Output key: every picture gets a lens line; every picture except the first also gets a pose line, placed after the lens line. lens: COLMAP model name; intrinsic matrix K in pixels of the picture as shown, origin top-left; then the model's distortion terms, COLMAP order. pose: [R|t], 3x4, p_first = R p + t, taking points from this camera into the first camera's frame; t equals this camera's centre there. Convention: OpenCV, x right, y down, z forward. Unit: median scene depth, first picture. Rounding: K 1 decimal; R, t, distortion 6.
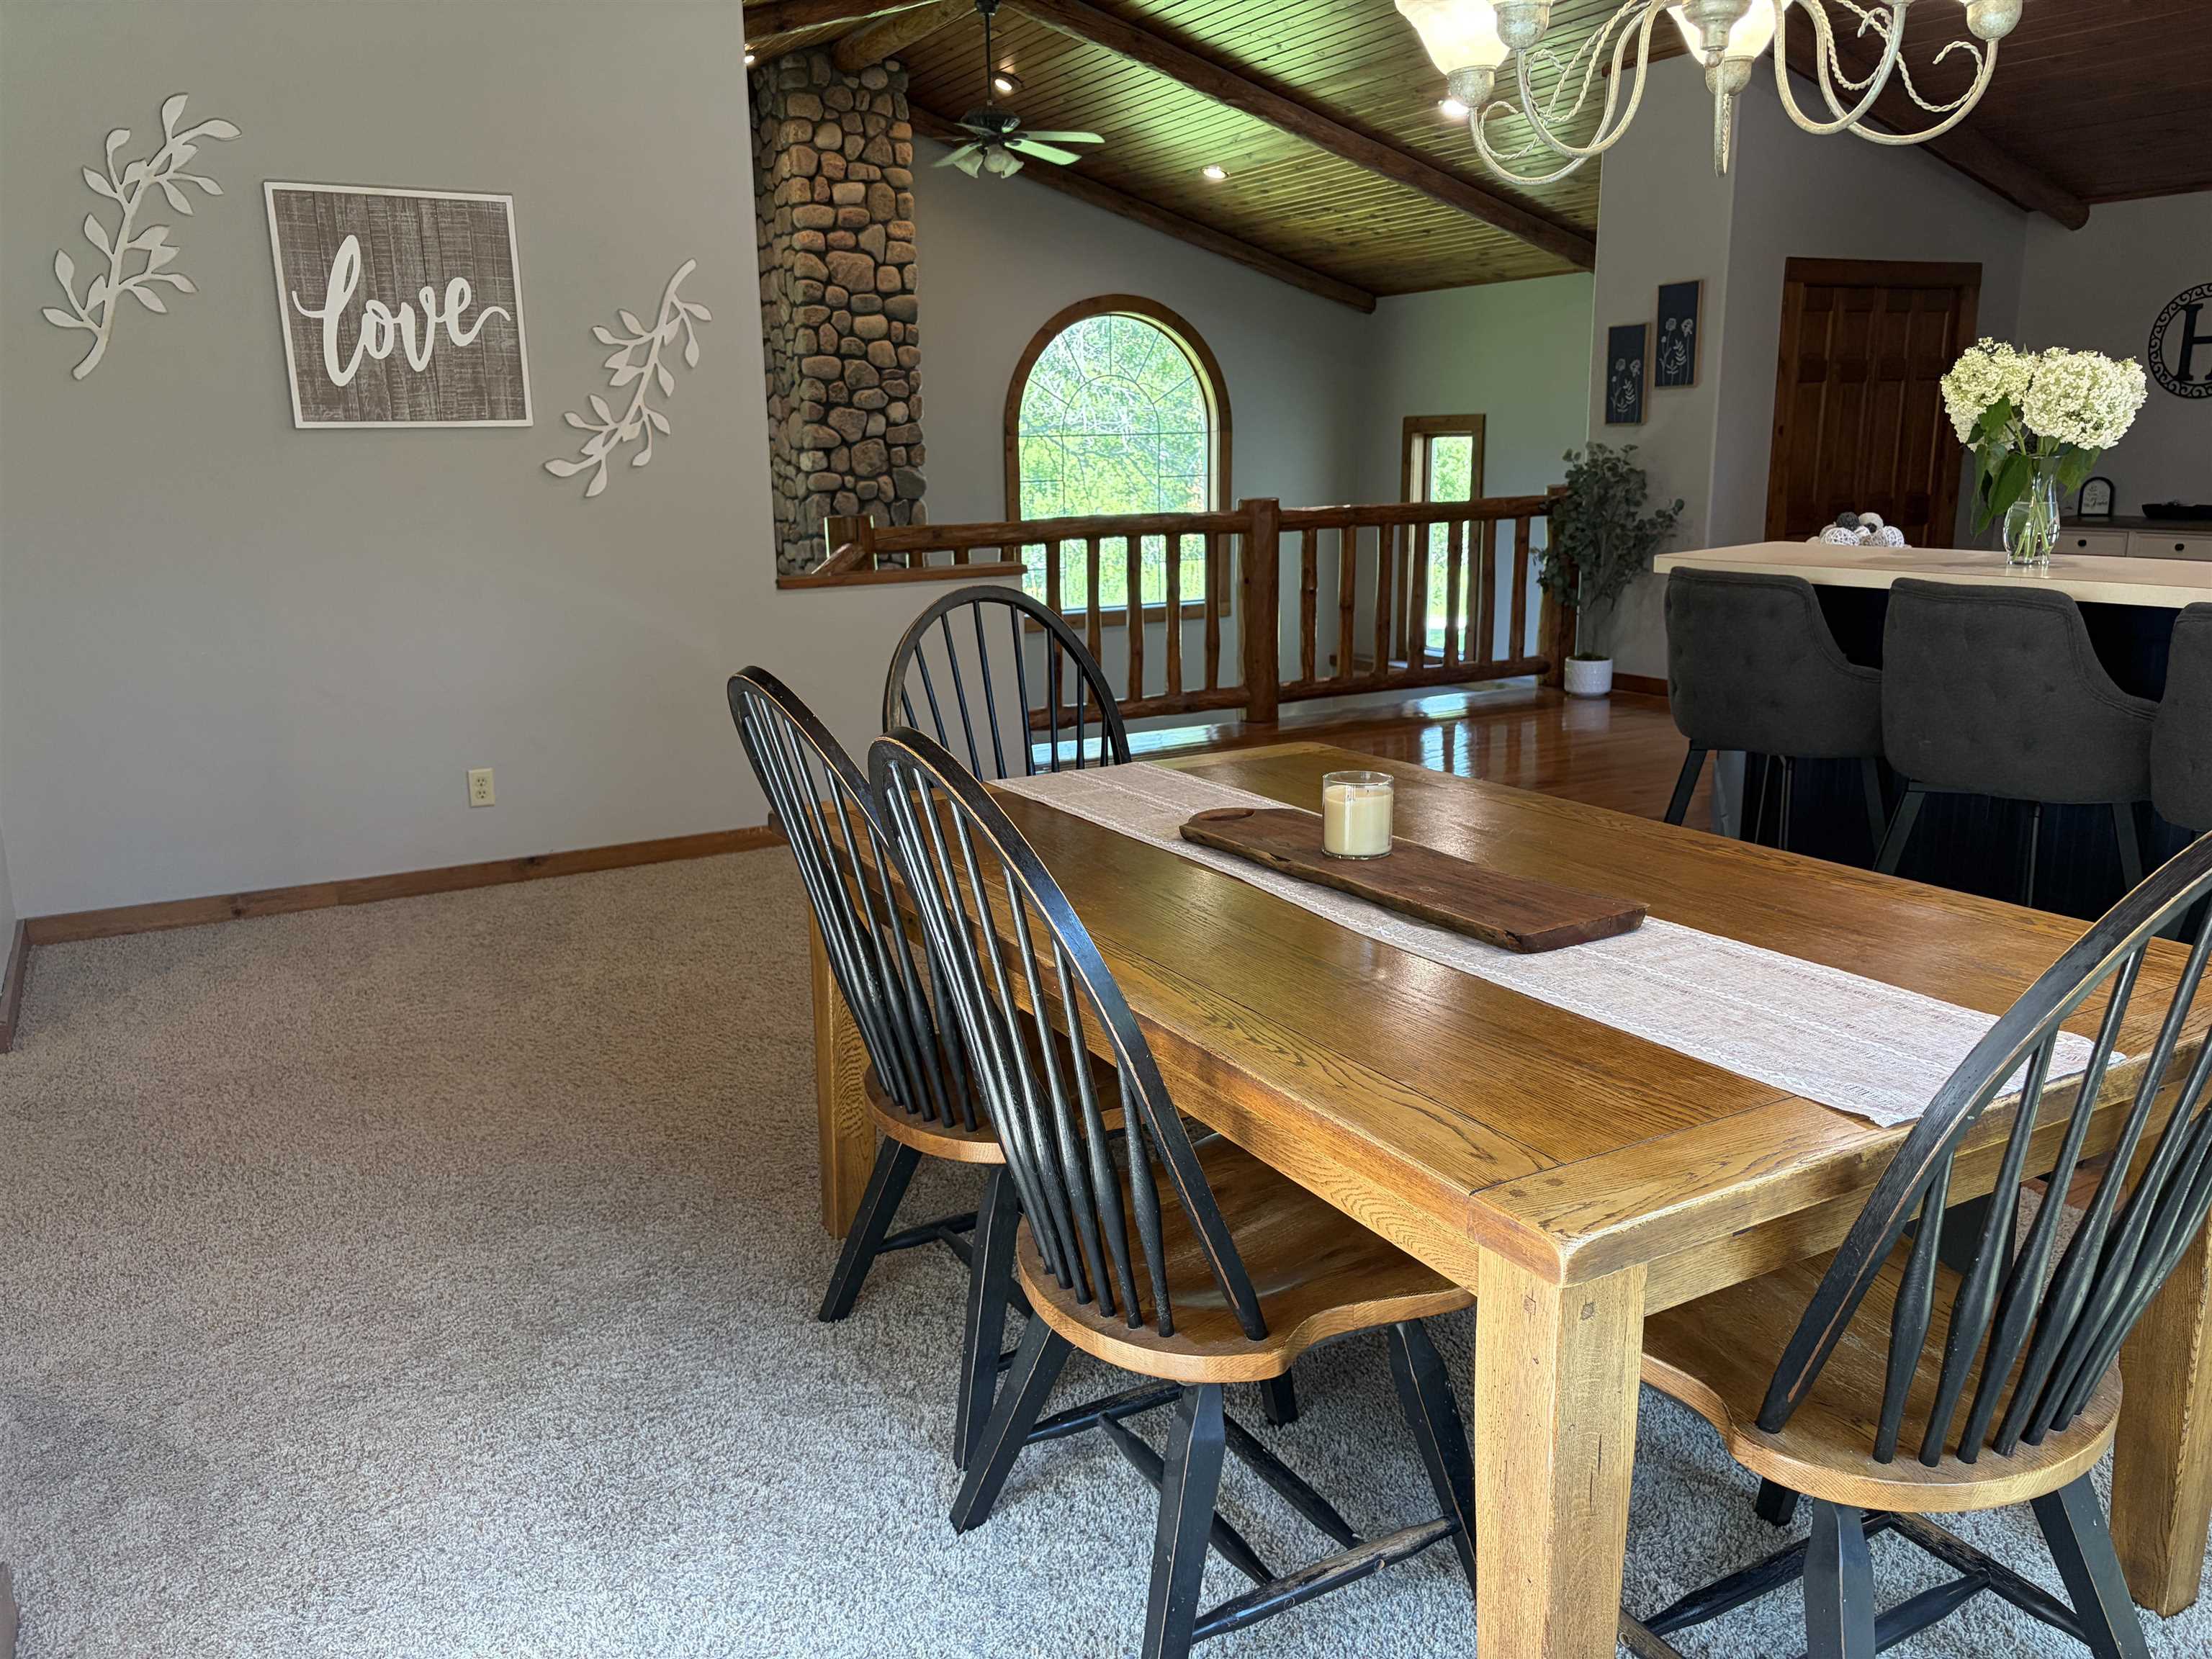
lens RADIAL K [[1684.6, 0, 1106.0], [0, 1684.6, 829.5], [0, 0, 1]] dist [0.052865, -0.059038]
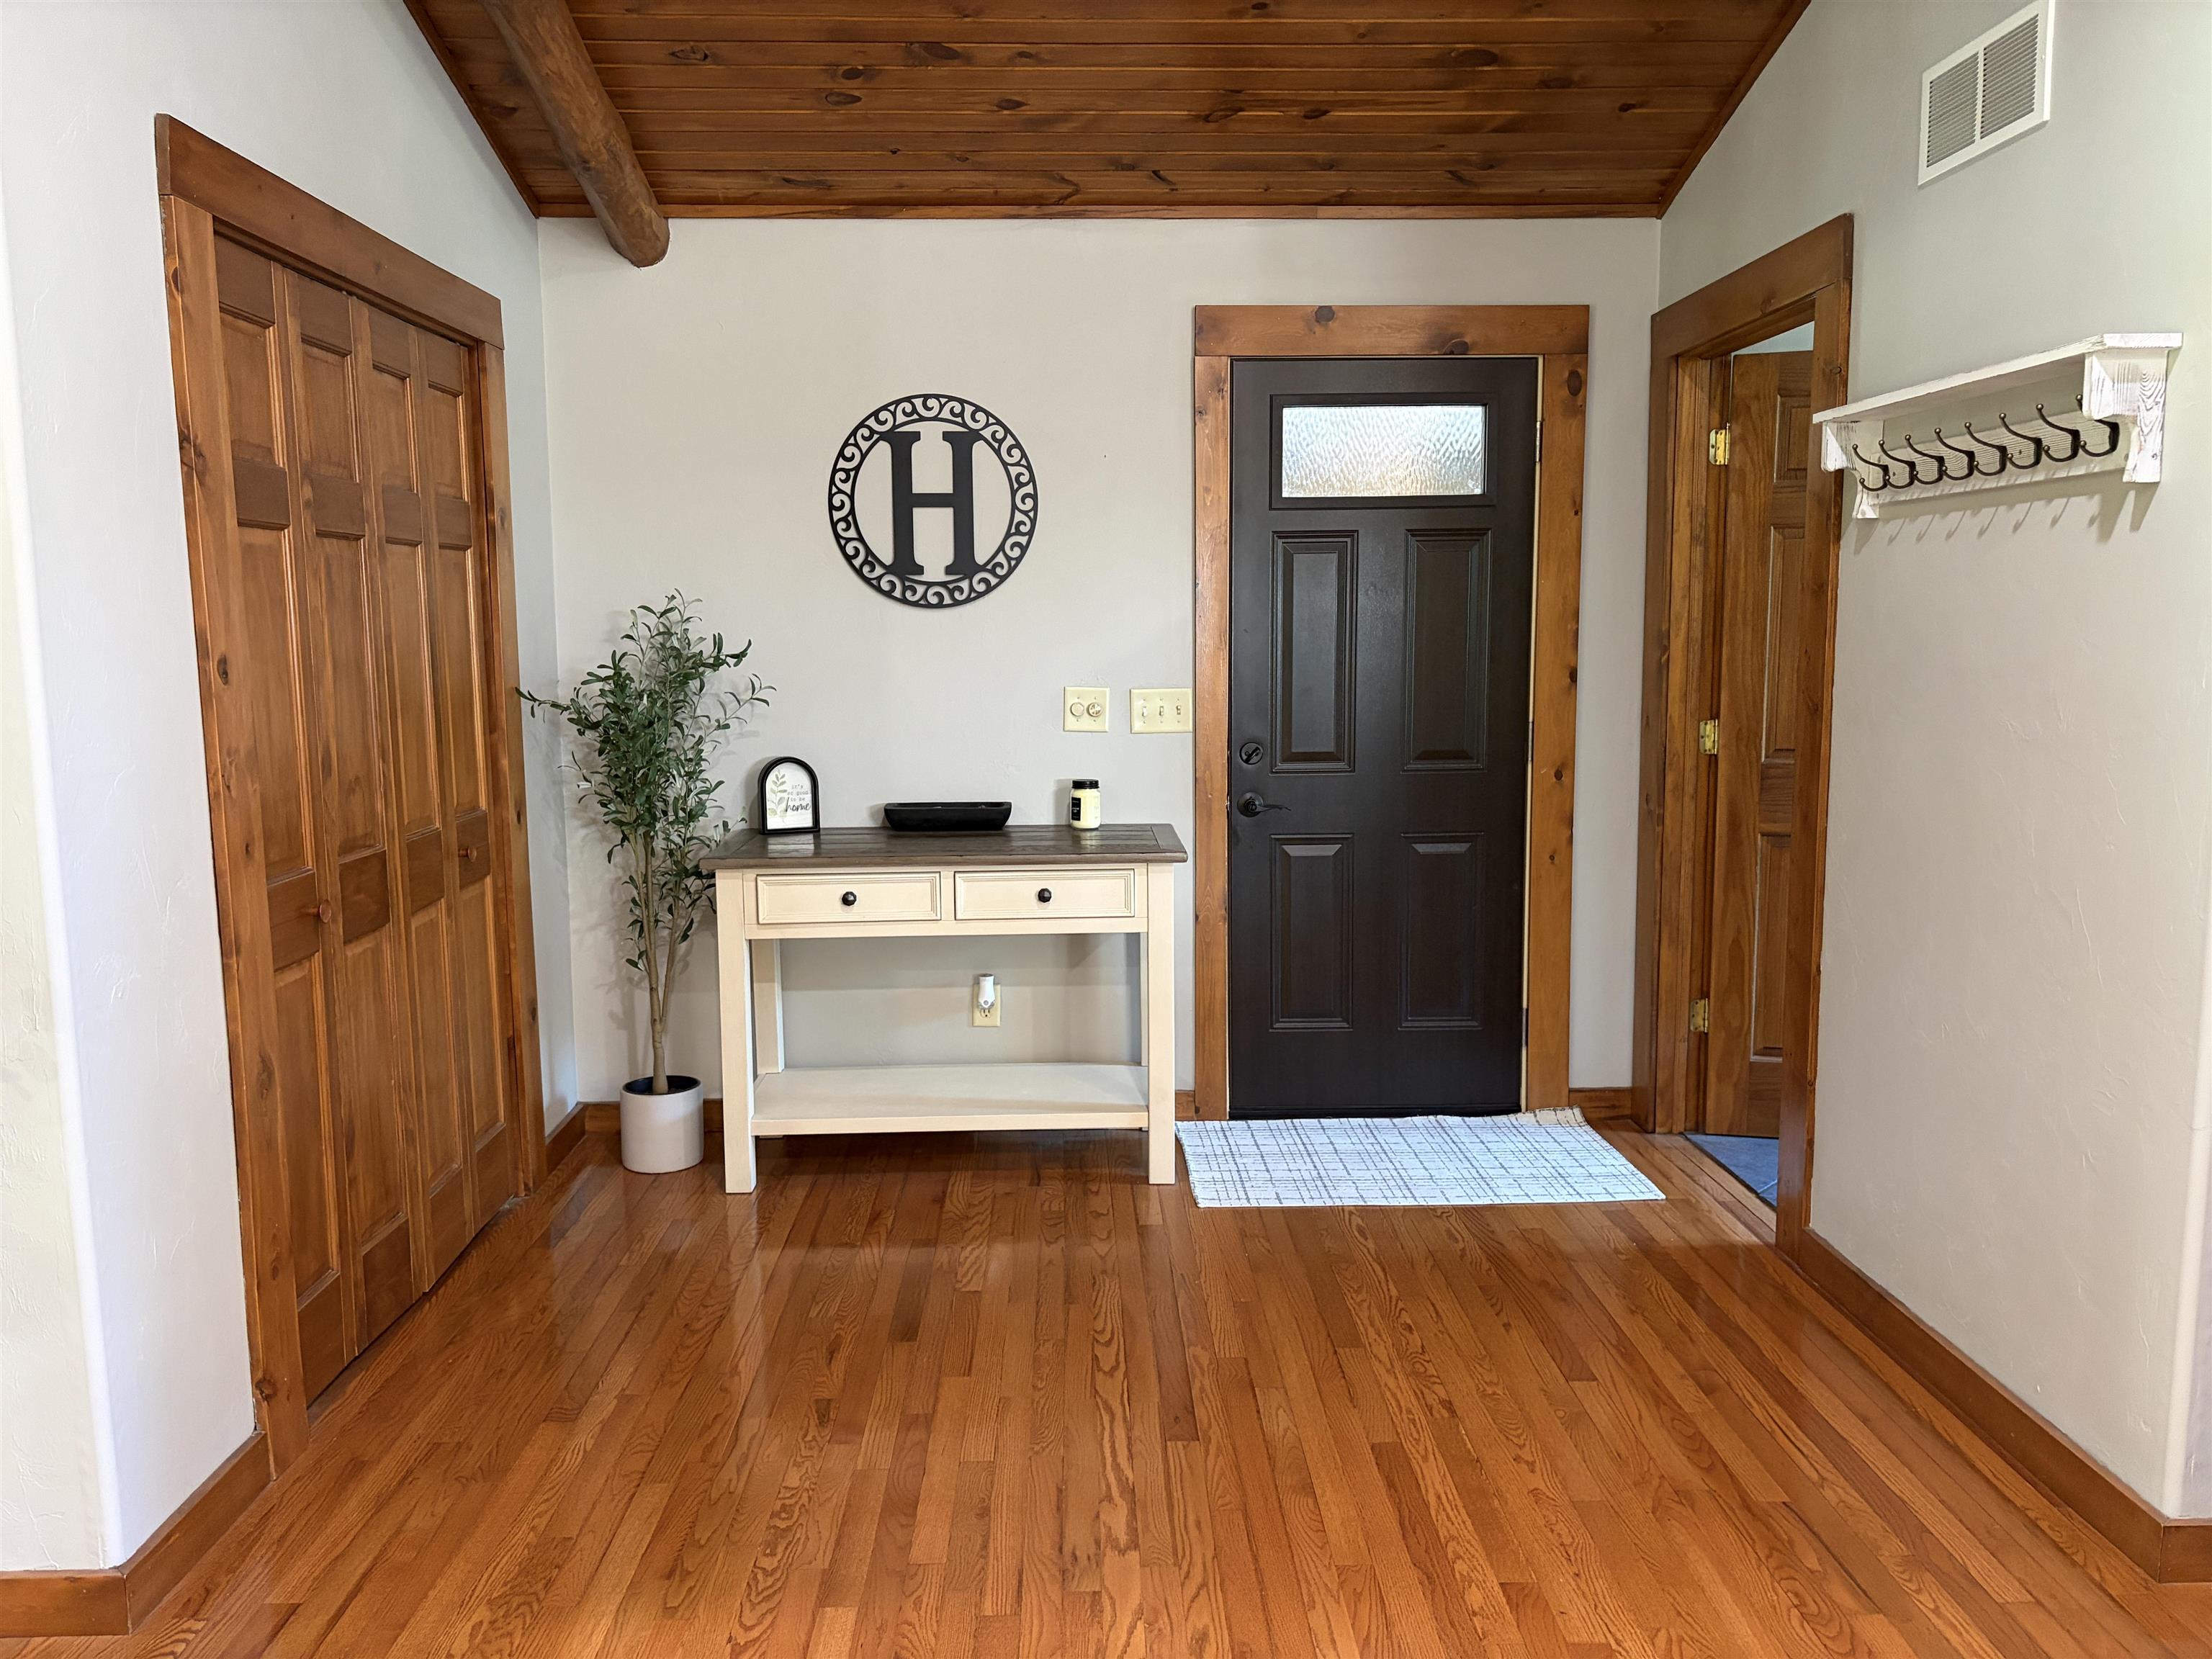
lens RADIAL K [[1644.9, 0, 1106.0], [0, 1644.9, 829.5], [0, 0, 1]] dist [0.007220, 0.007112]
pose [[0.450238, -0.097047, 0.887619, 0.197039], [0.206528, 0.978438, 0.002217, -0.172217], [-0.868695, 0.182320, 0.460573, 0.719054]]
